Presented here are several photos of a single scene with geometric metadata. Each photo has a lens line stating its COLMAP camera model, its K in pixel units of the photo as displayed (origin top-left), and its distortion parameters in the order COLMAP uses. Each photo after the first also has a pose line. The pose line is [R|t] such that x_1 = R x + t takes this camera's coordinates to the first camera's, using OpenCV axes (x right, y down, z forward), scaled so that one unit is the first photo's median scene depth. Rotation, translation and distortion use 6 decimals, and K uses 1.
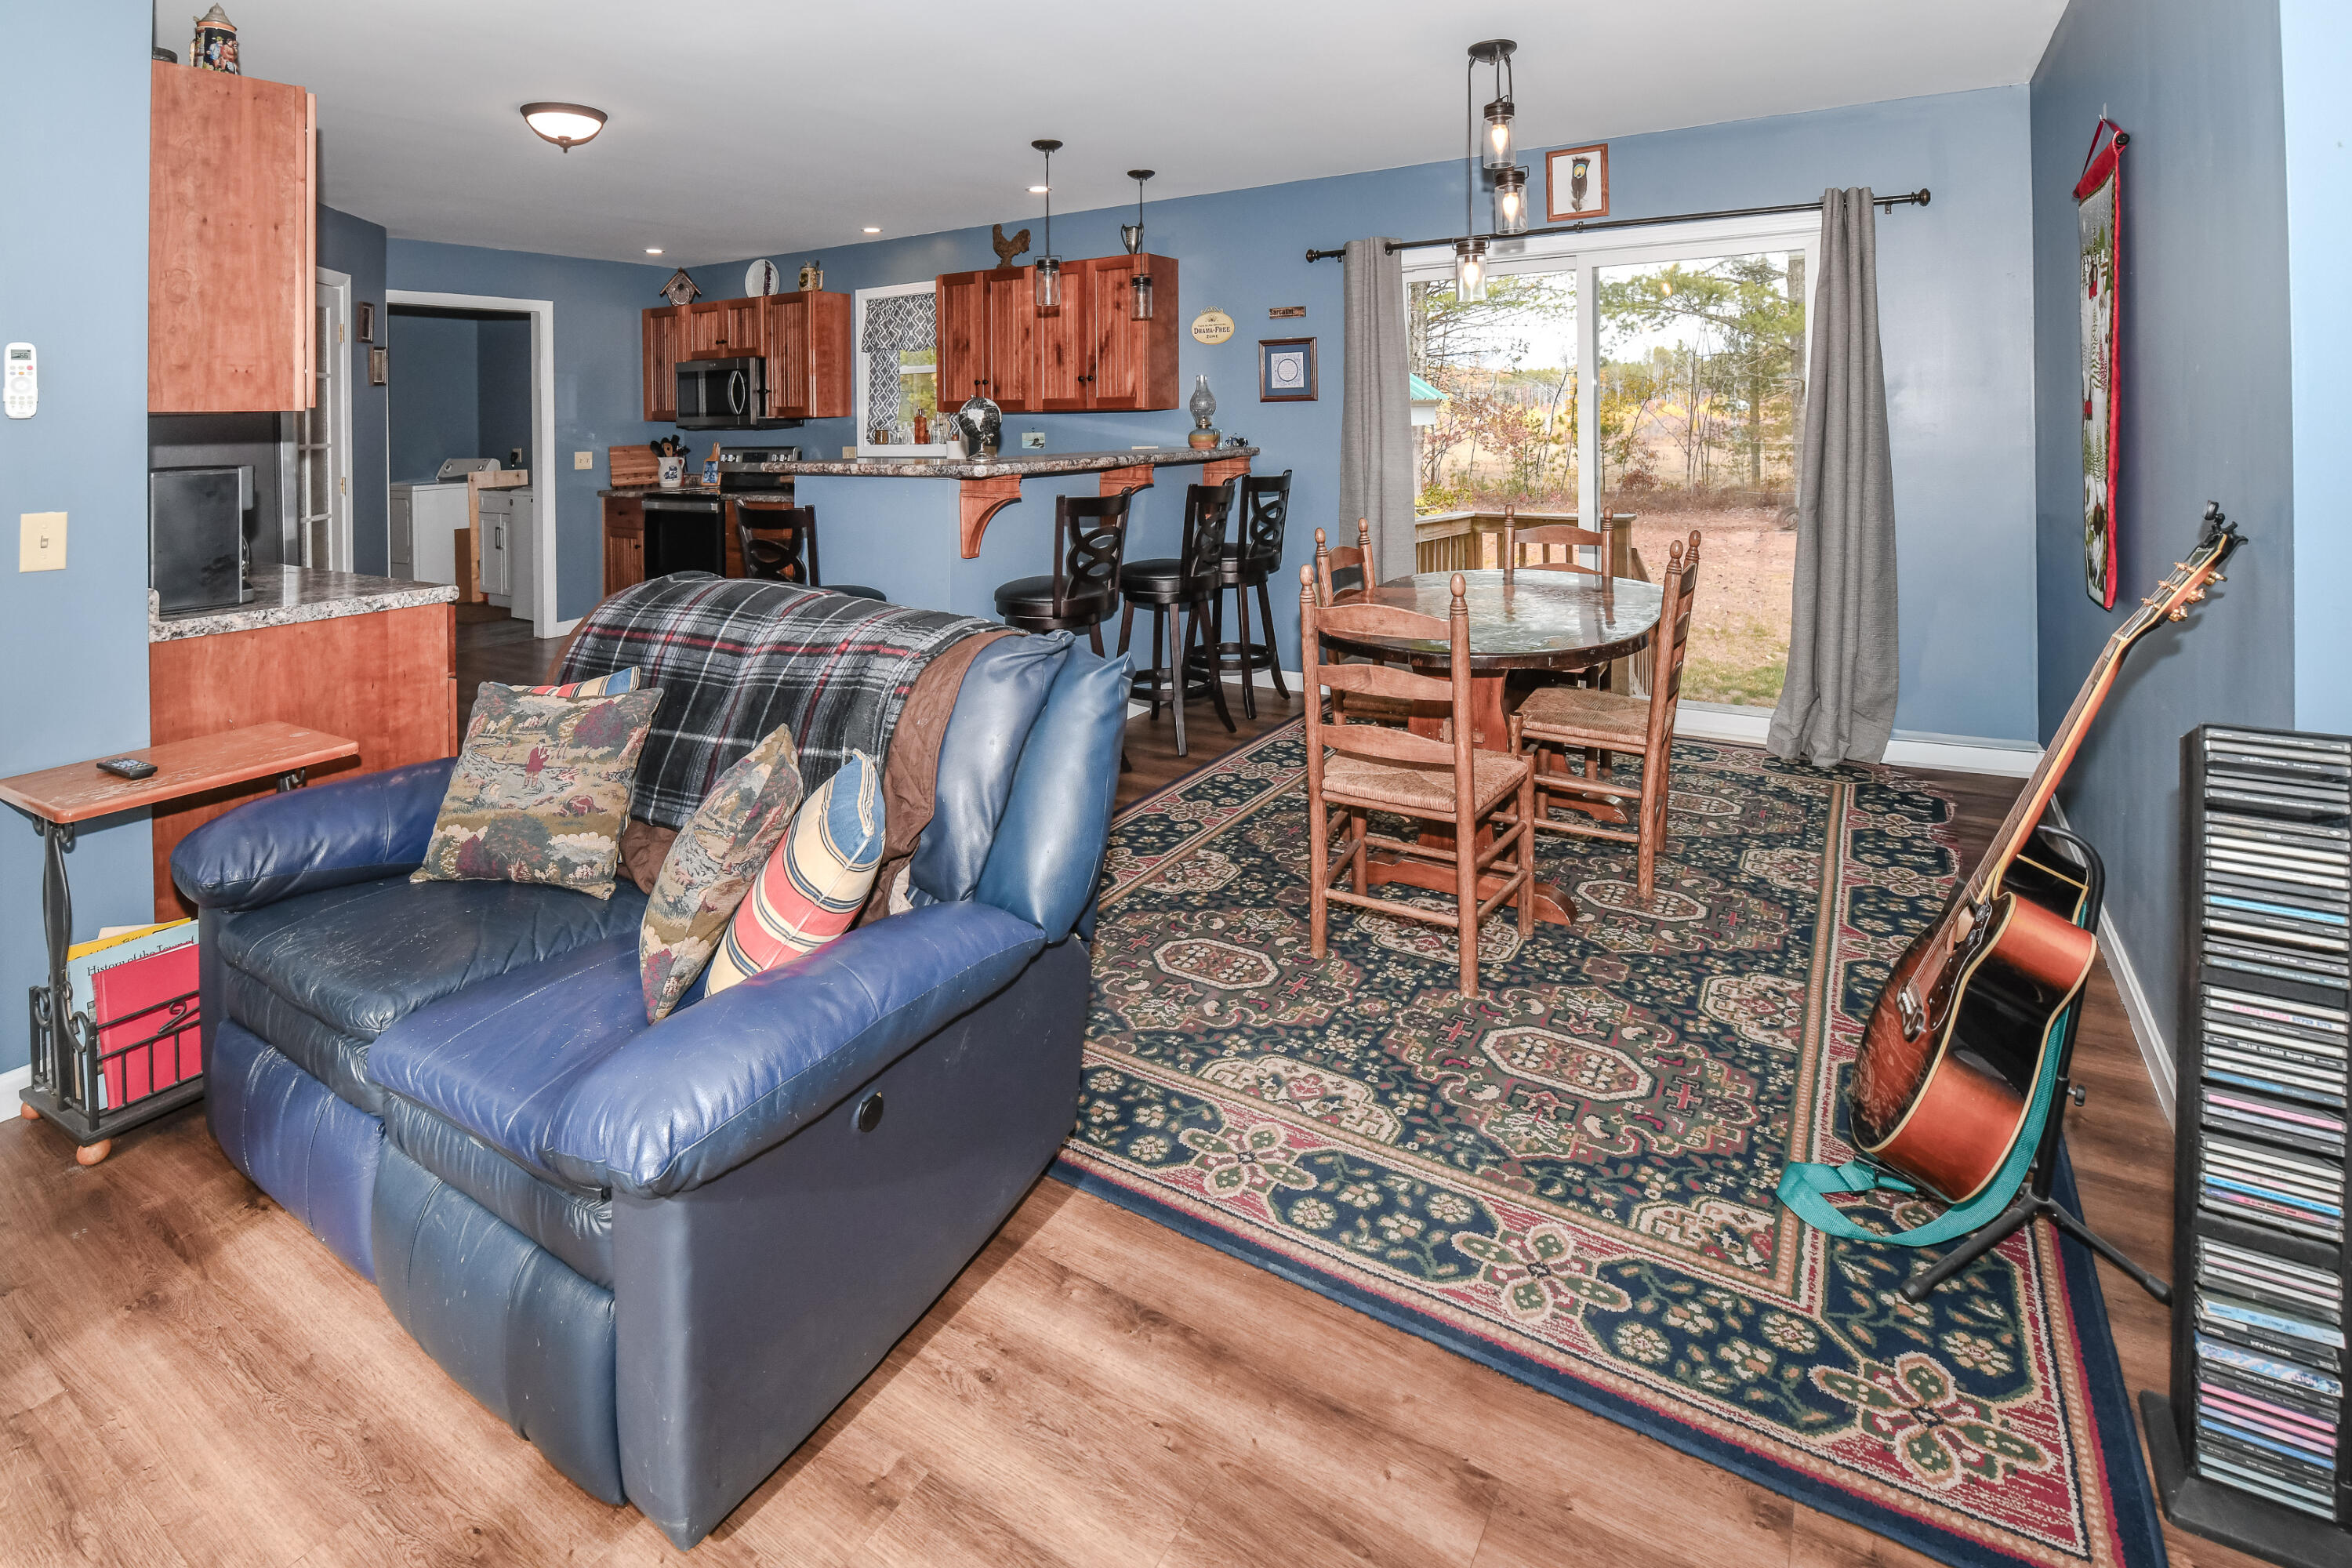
lens RADIAL K [[1087.5, 0, 1176.0], [0, 1087.5, 784.0], [0, 0, 1]] dist [0.000280, 0.000321]
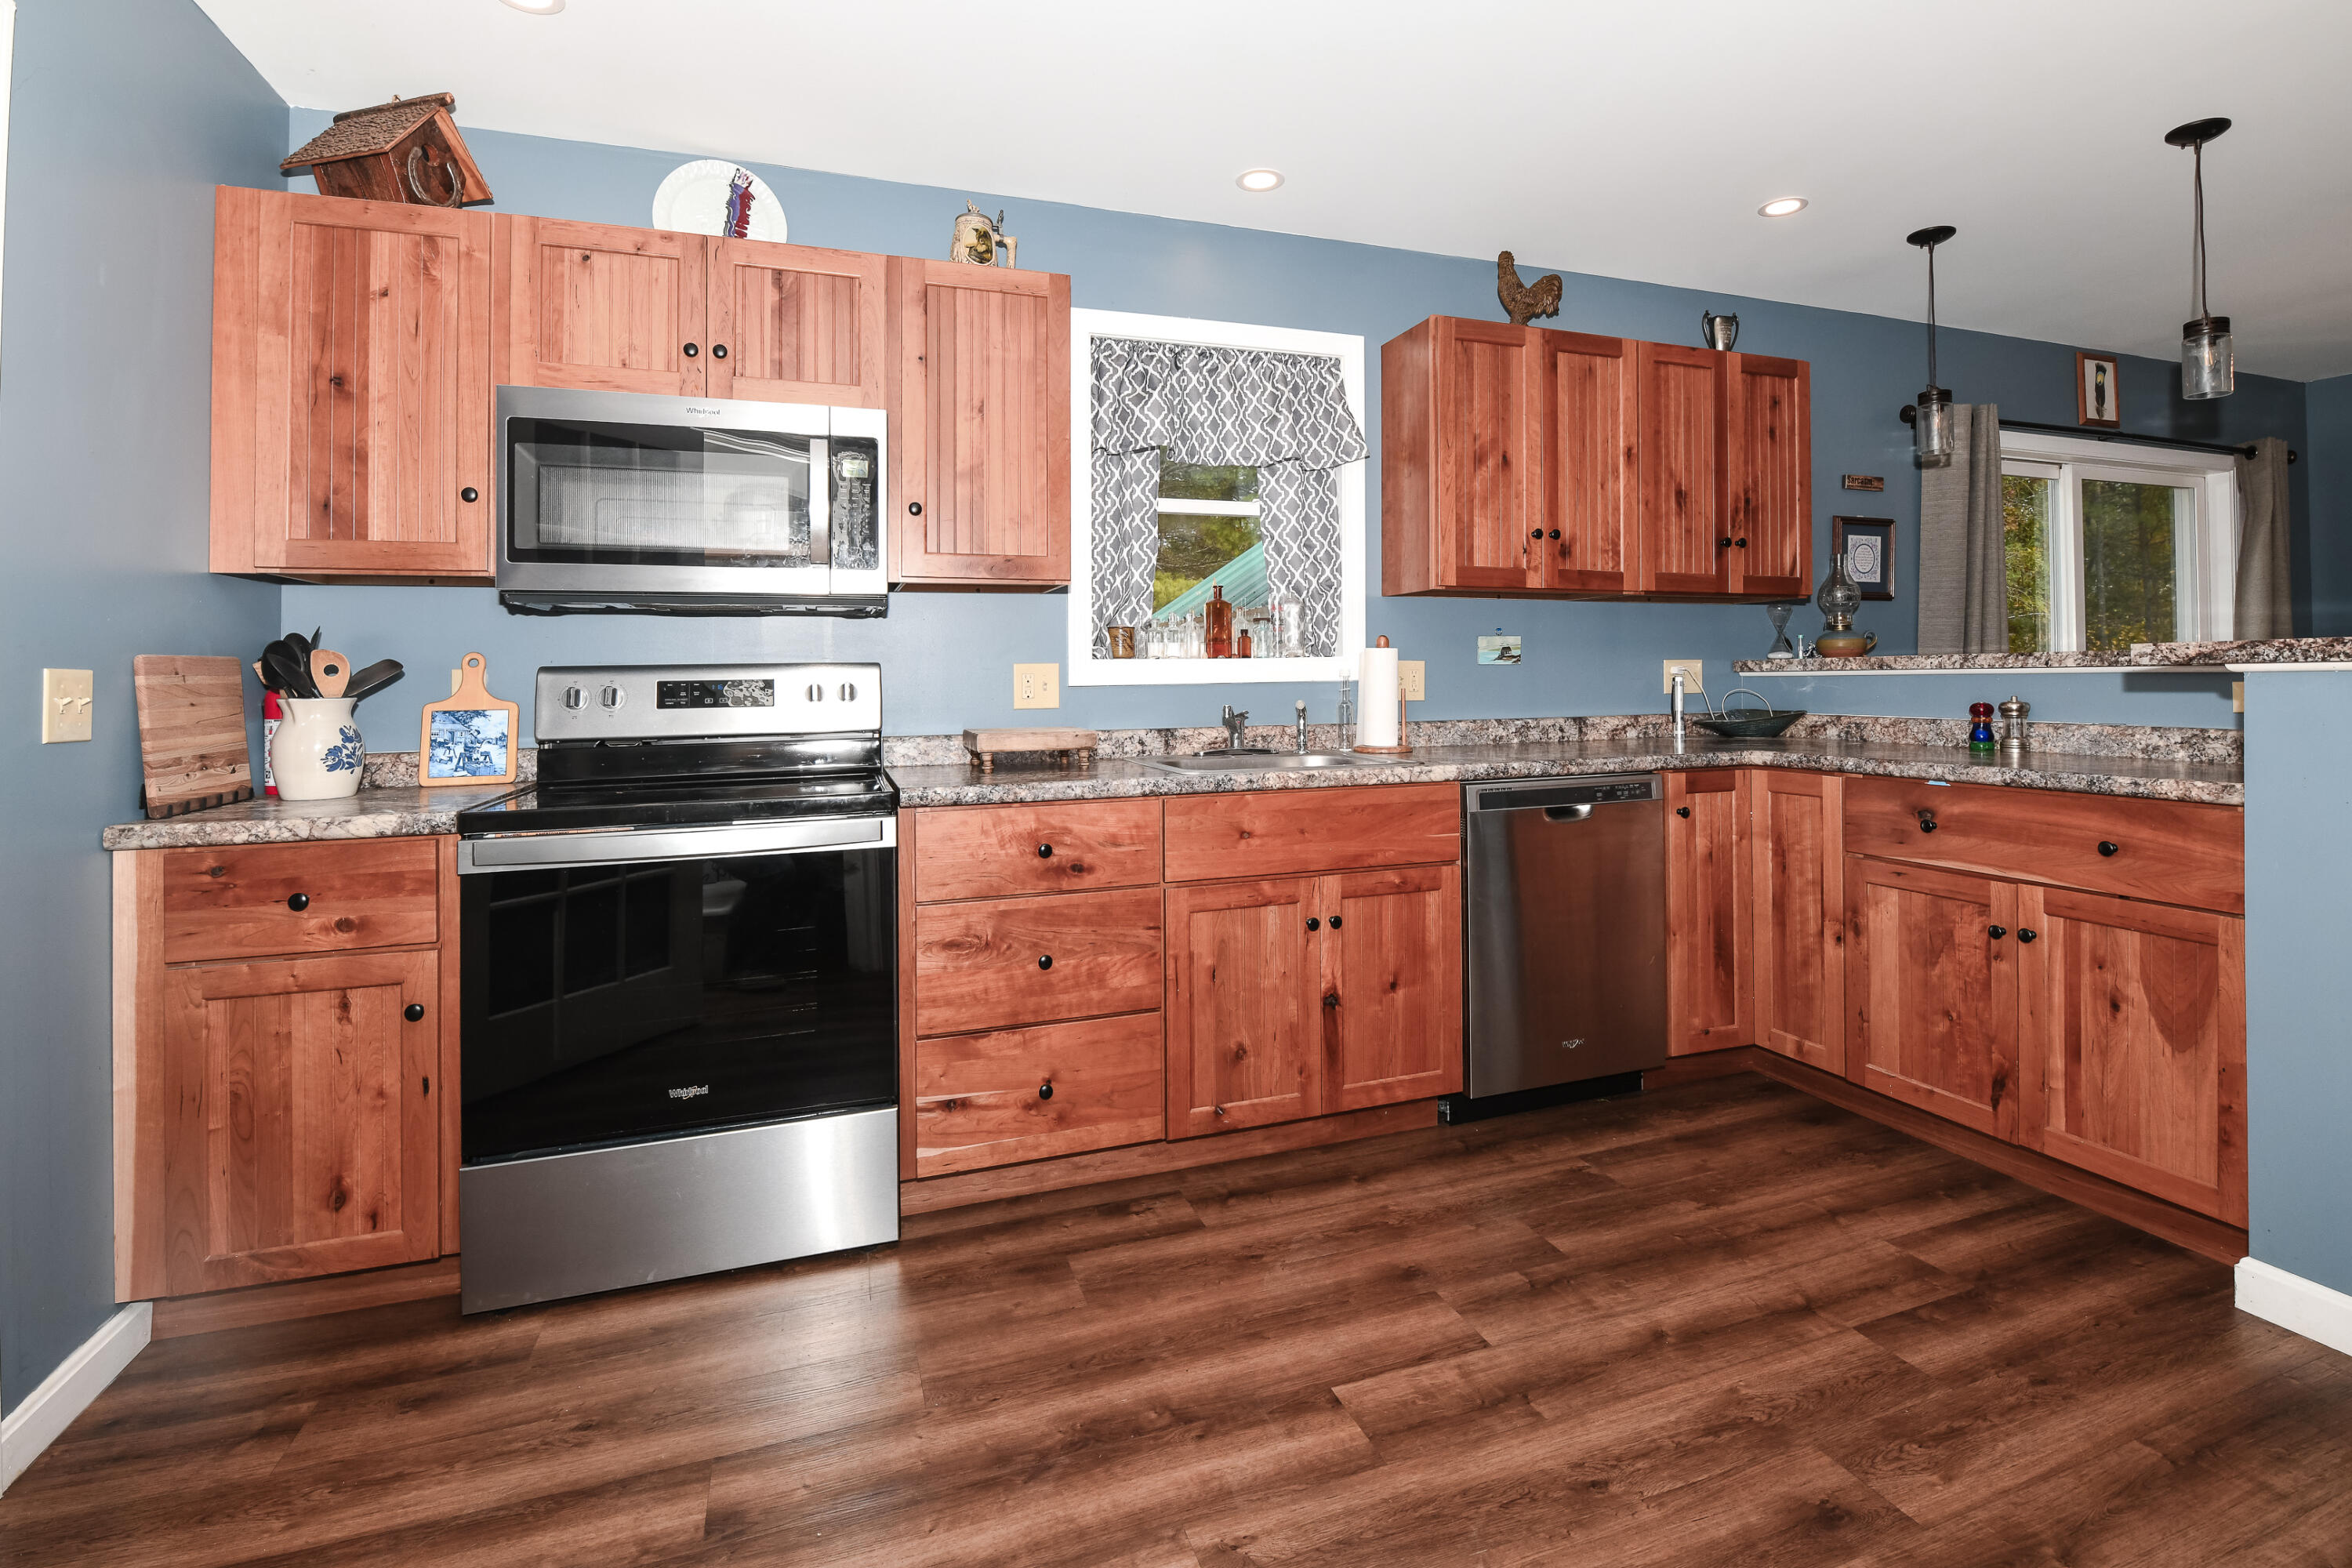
lens RADIAL K [[1087.5, 0, 1176.0], [0, 1087.5, 784.0], [0, 0, 1]] dist [0.000280, 0.000321]
pose [[0.632413, -0.080206, 0.770468, -0.698198], [0.235411, 0.967483, -0.092514, -0.257664], [-0.737994, 0.239884, 0.630730, 0.853841]]
